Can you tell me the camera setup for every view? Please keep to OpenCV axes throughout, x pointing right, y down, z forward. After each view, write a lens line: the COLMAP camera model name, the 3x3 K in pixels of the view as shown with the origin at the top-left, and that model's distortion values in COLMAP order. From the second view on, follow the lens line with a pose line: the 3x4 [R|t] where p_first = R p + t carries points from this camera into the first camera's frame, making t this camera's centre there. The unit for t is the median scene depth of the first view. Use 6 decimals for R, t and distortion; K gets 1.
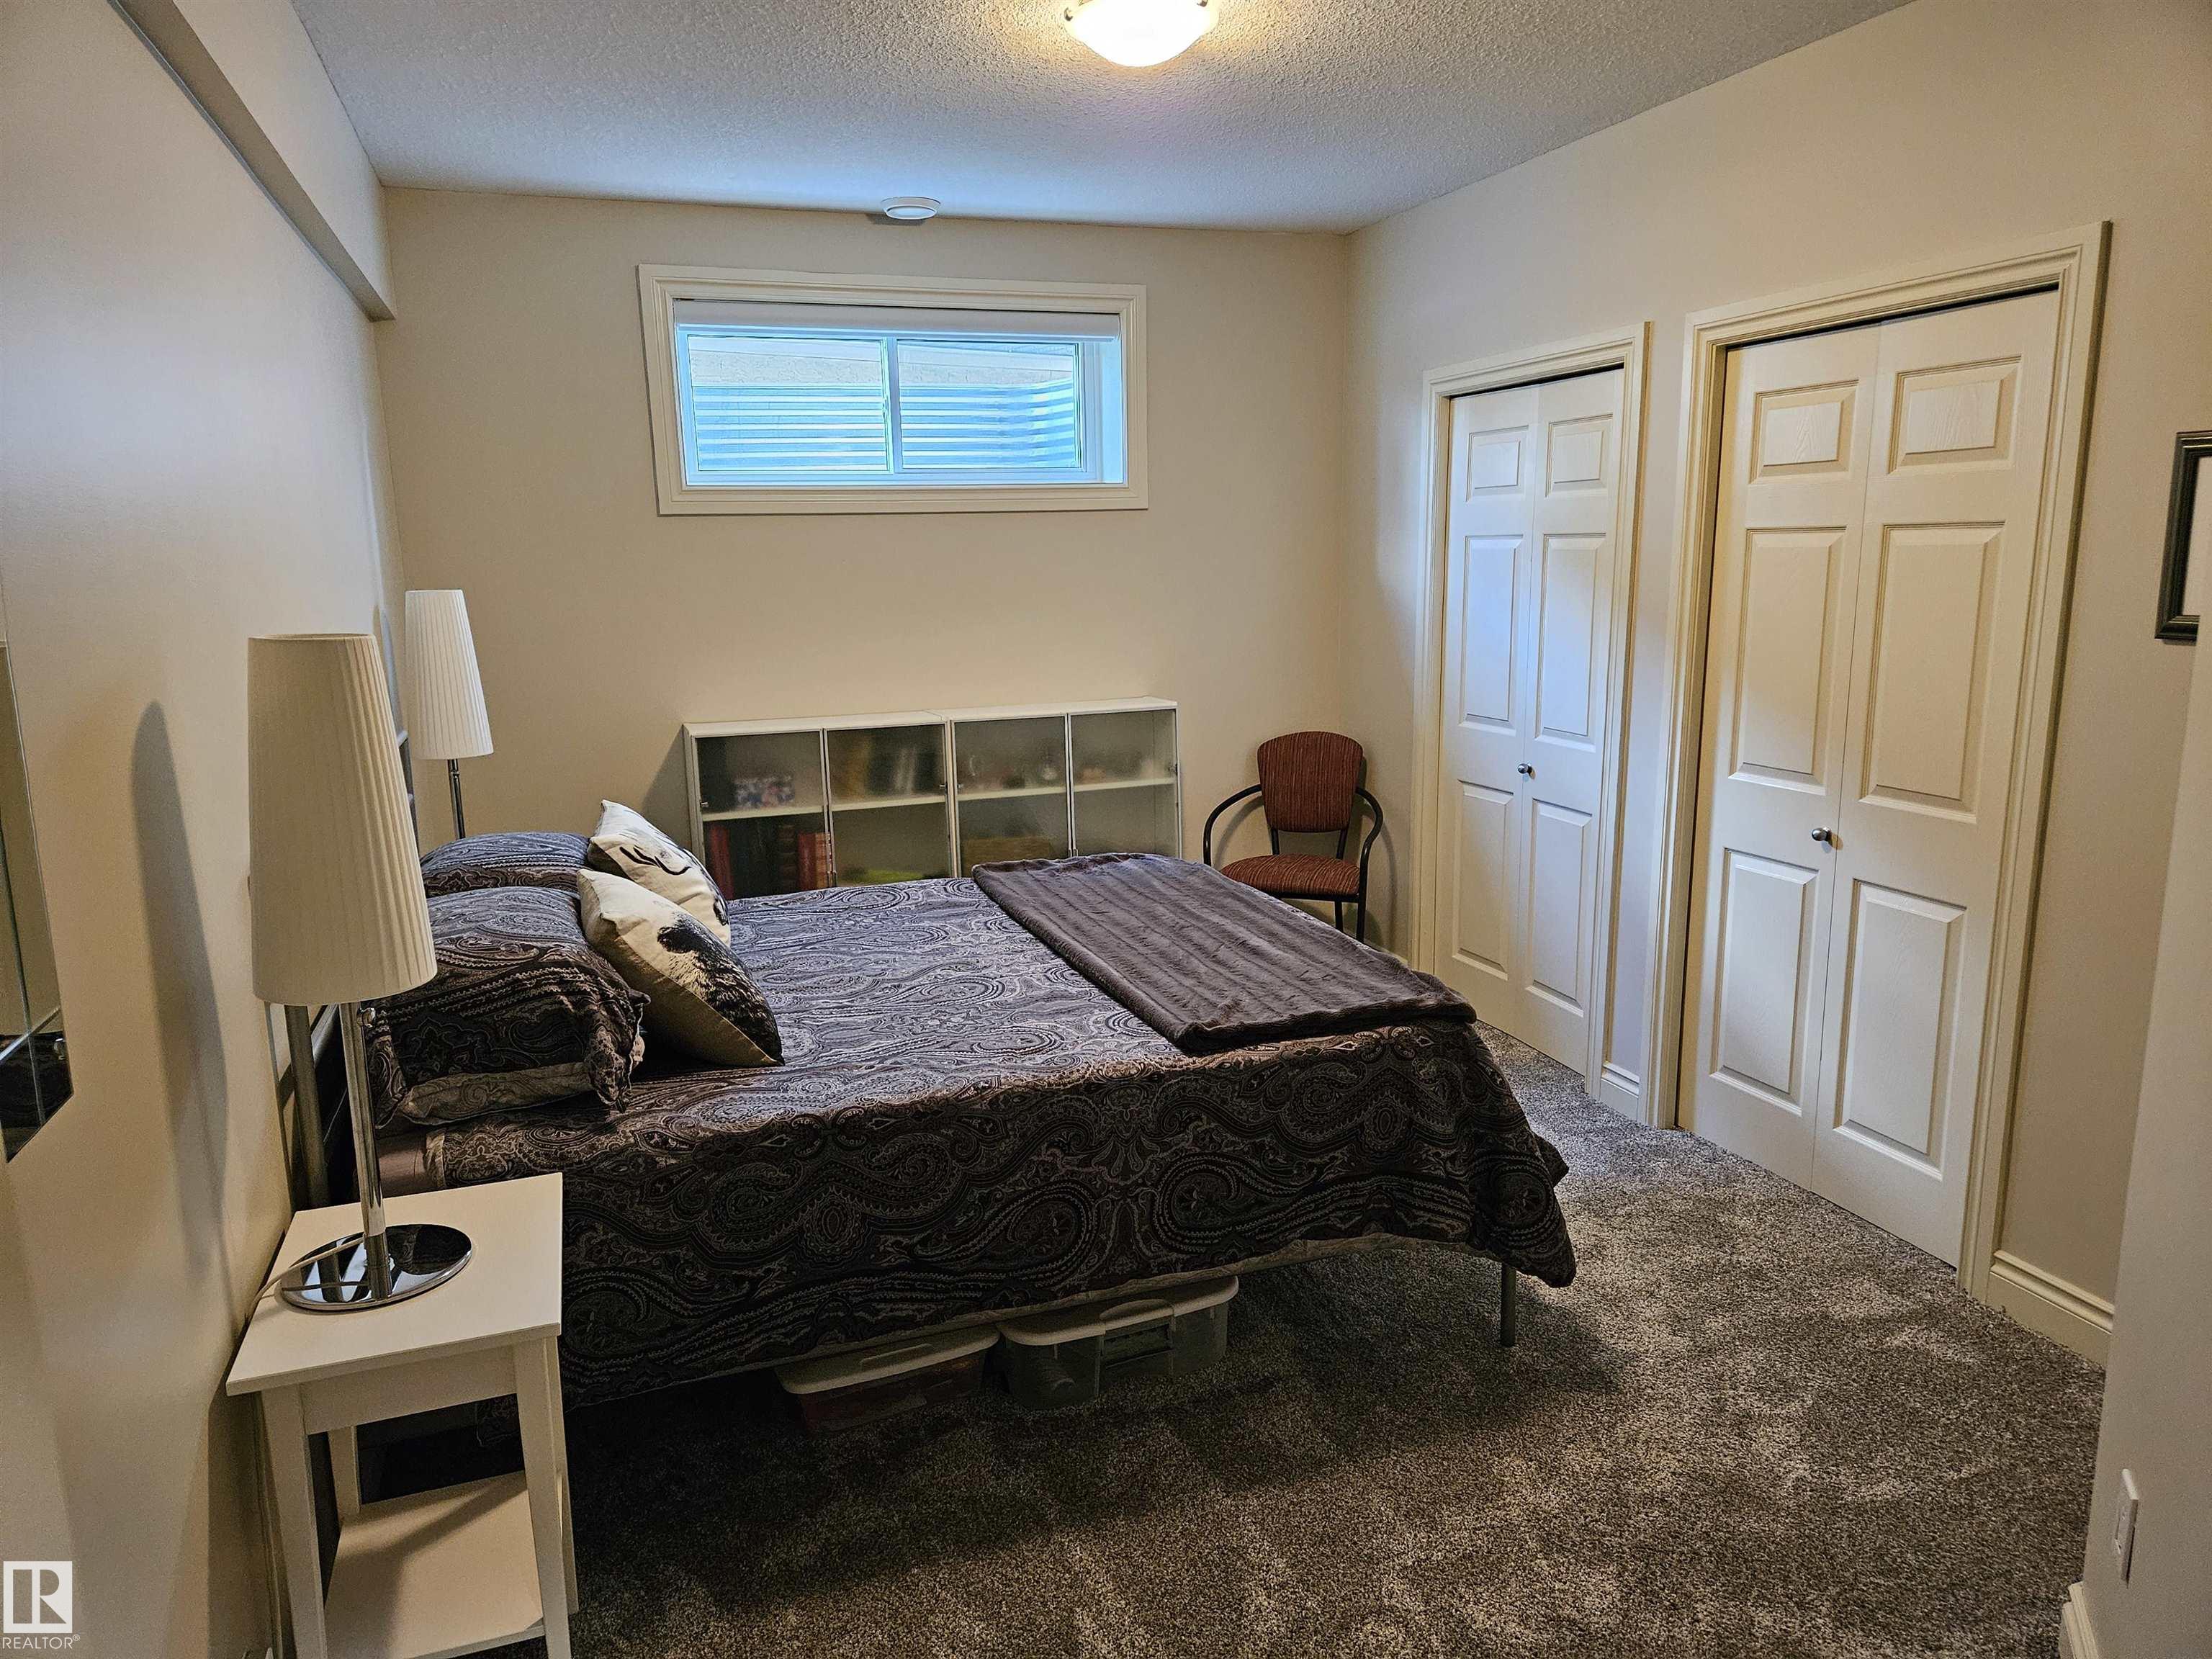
lens RADIAL K [[1485.6, 0, 1106.0], [0, 1485.6, 829.5], [0, 0, 1]] dist [0.065478, -0.053457]
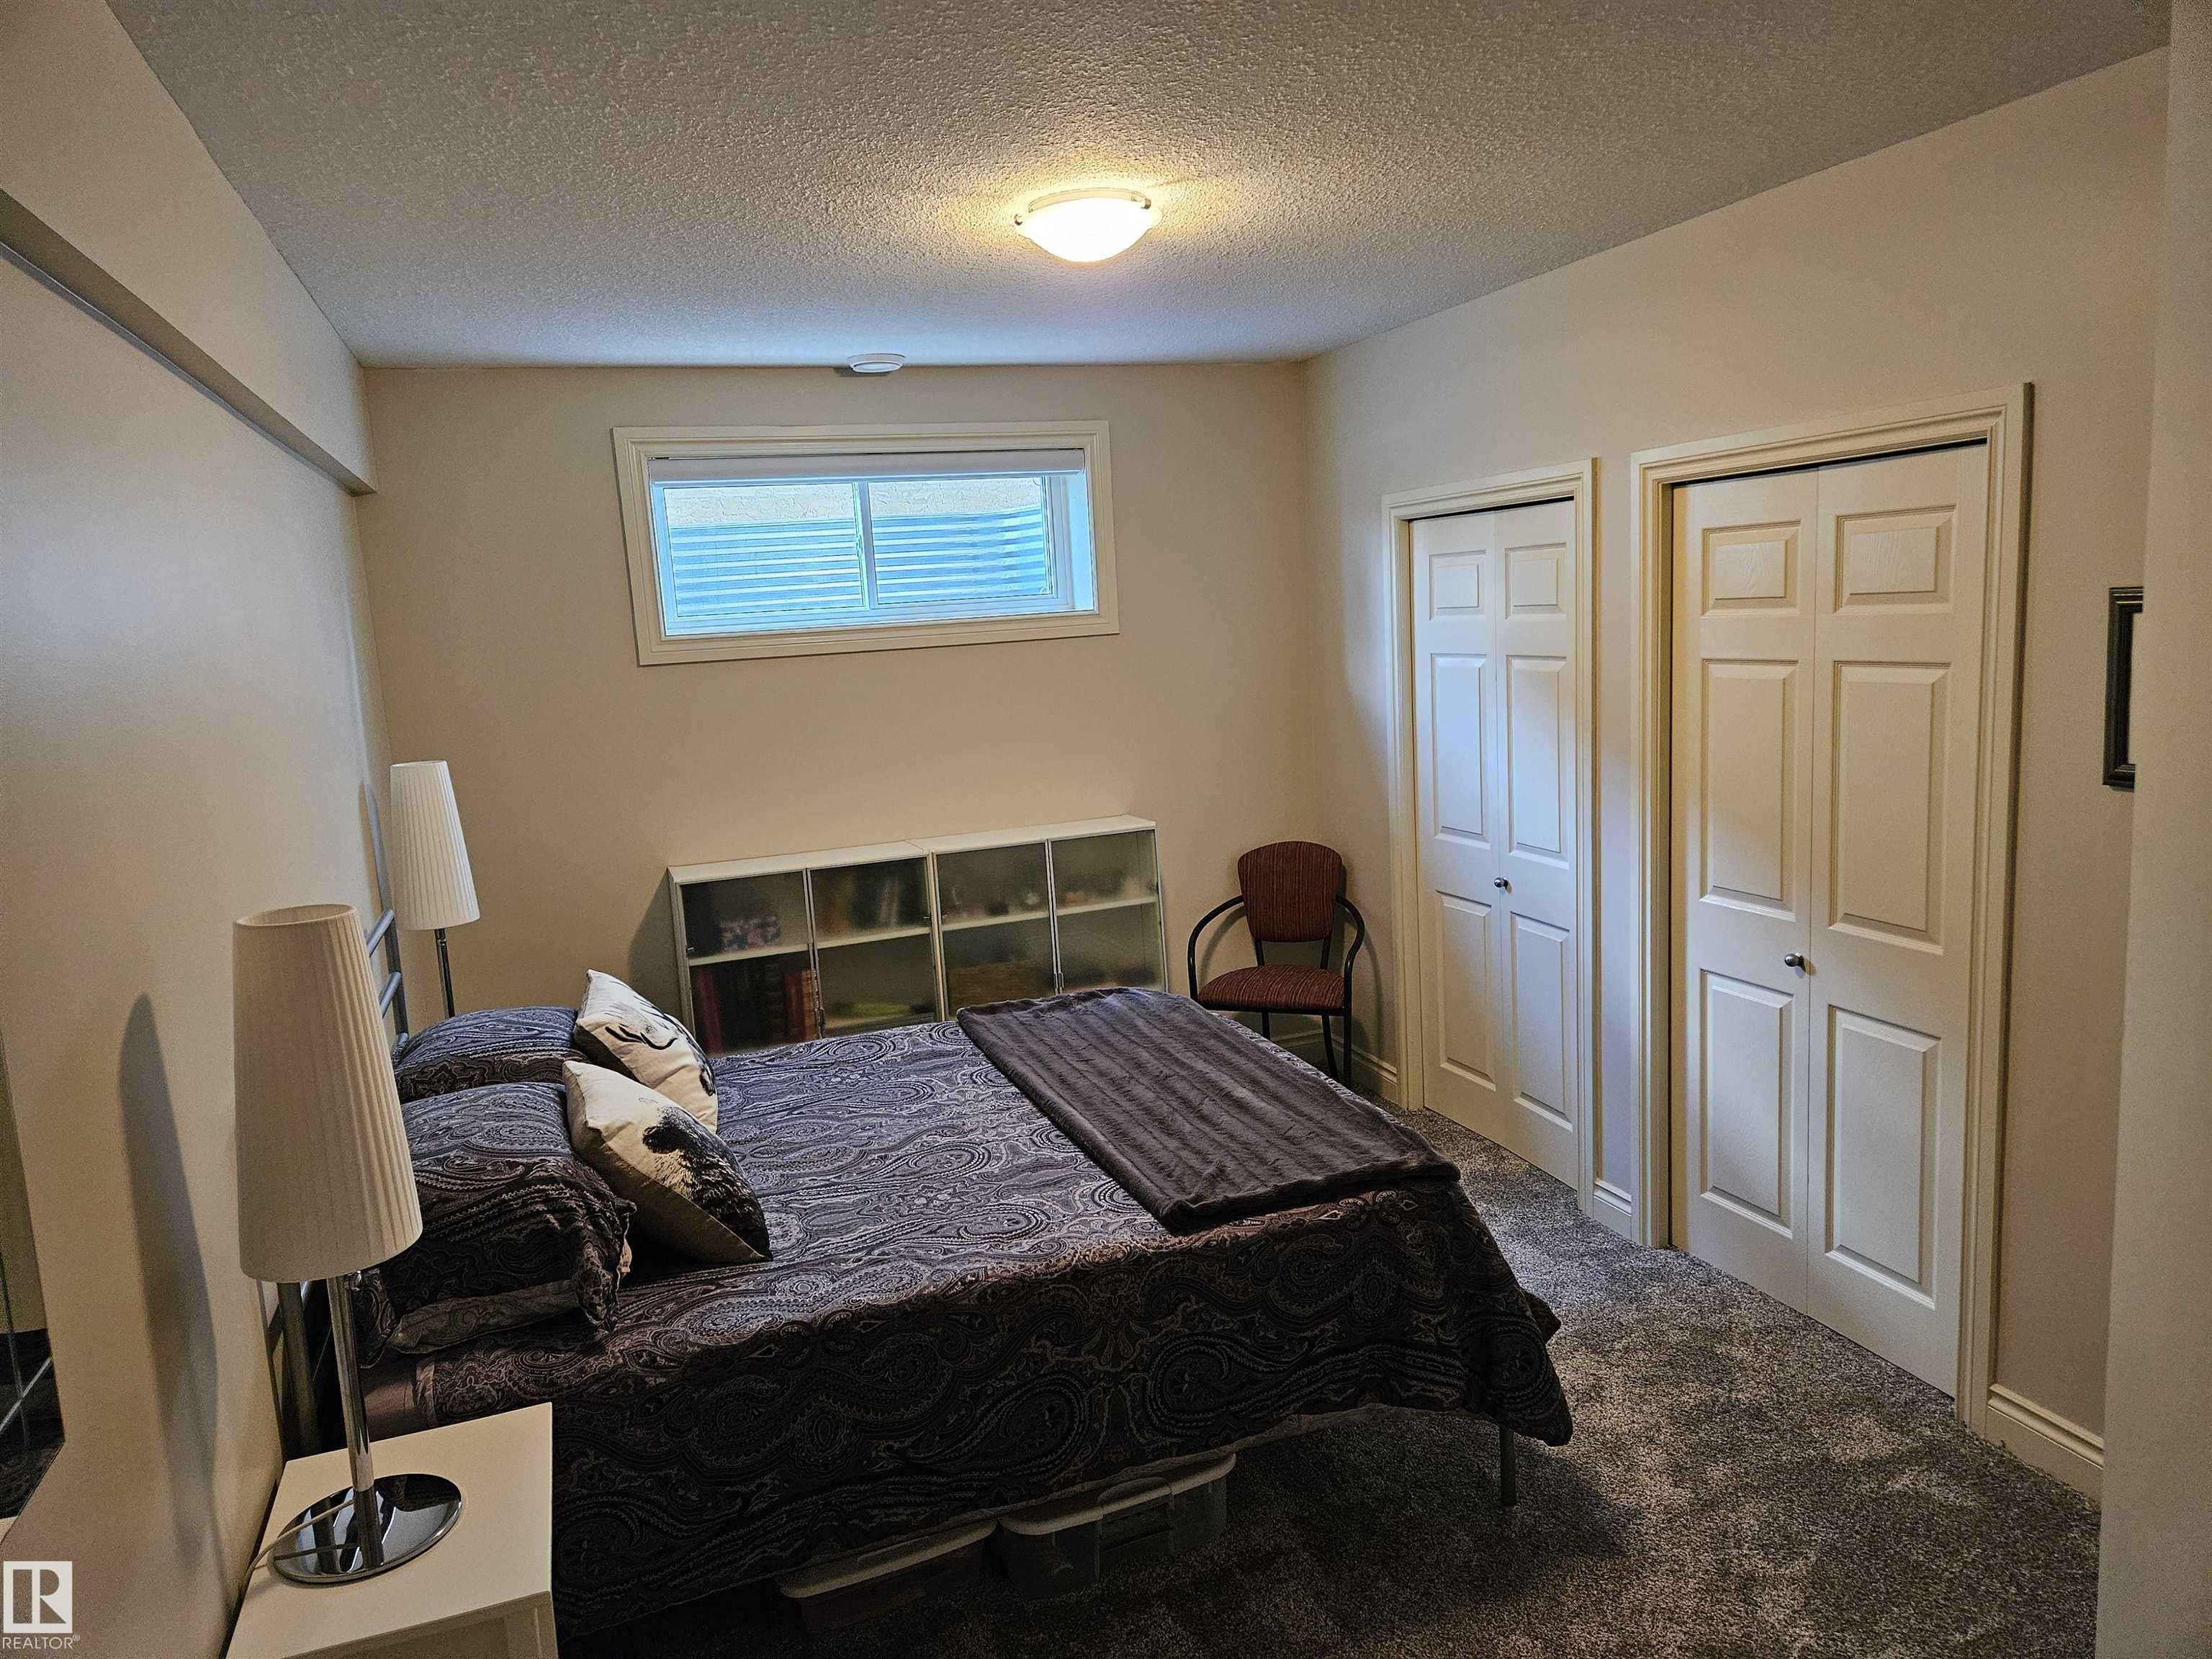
lens RADIAL K [[1482.7, 0, 1096.6], [0, 1482.7, 813.7], [0, 0, 1]] dist [0.063670, -0.051244]
pose [[0.999198, -0.040043, 0.000217, 0.013714], [0.040014, 0.998245, -0.043659, -0.086720], [0.001532, 0.043632, 0.999046, -0.015652]]
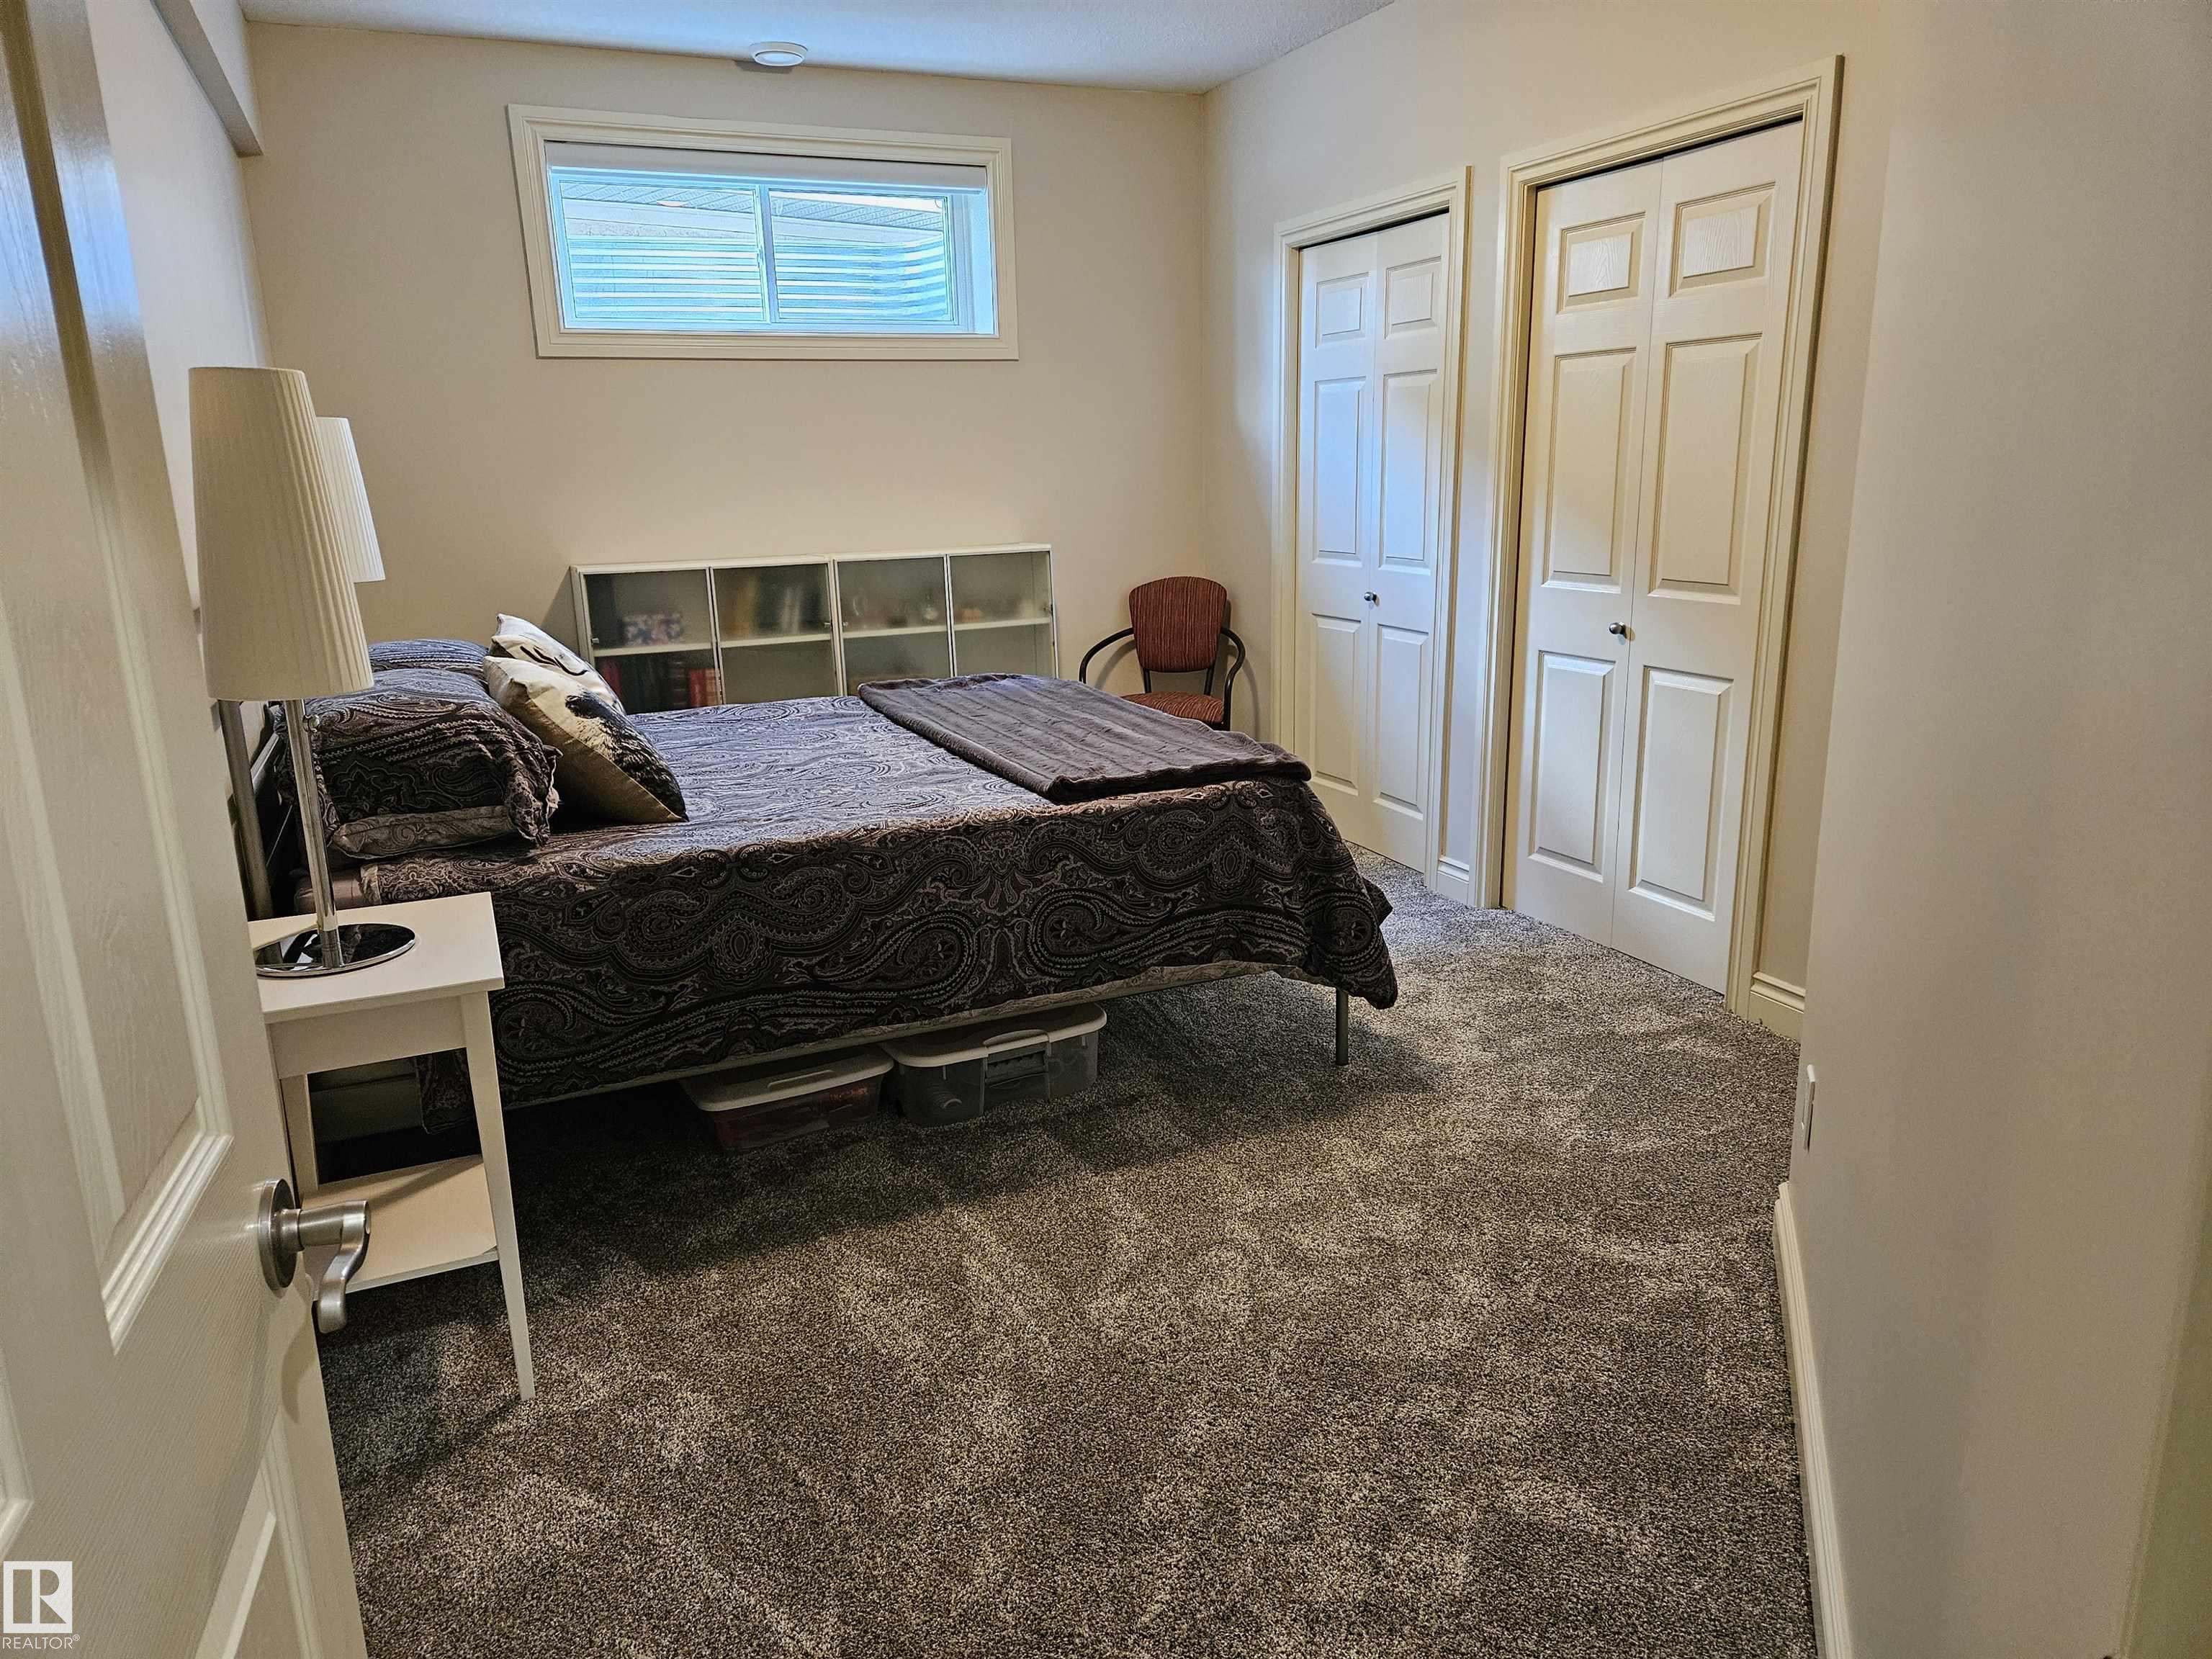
lens RADIAL K [[1489.6, 0, 1118.8], [0, 1489.6, 823.1], [0, 0, 1]] dist [0.069010, -0.059429]
pose [[0.996543, -0.023334, 0.079734, 0.012065], [0.019596, 0.998686, 0.047354, 0.110153], [-0.080734, -0.045628, 0.995691, -0.121989]]
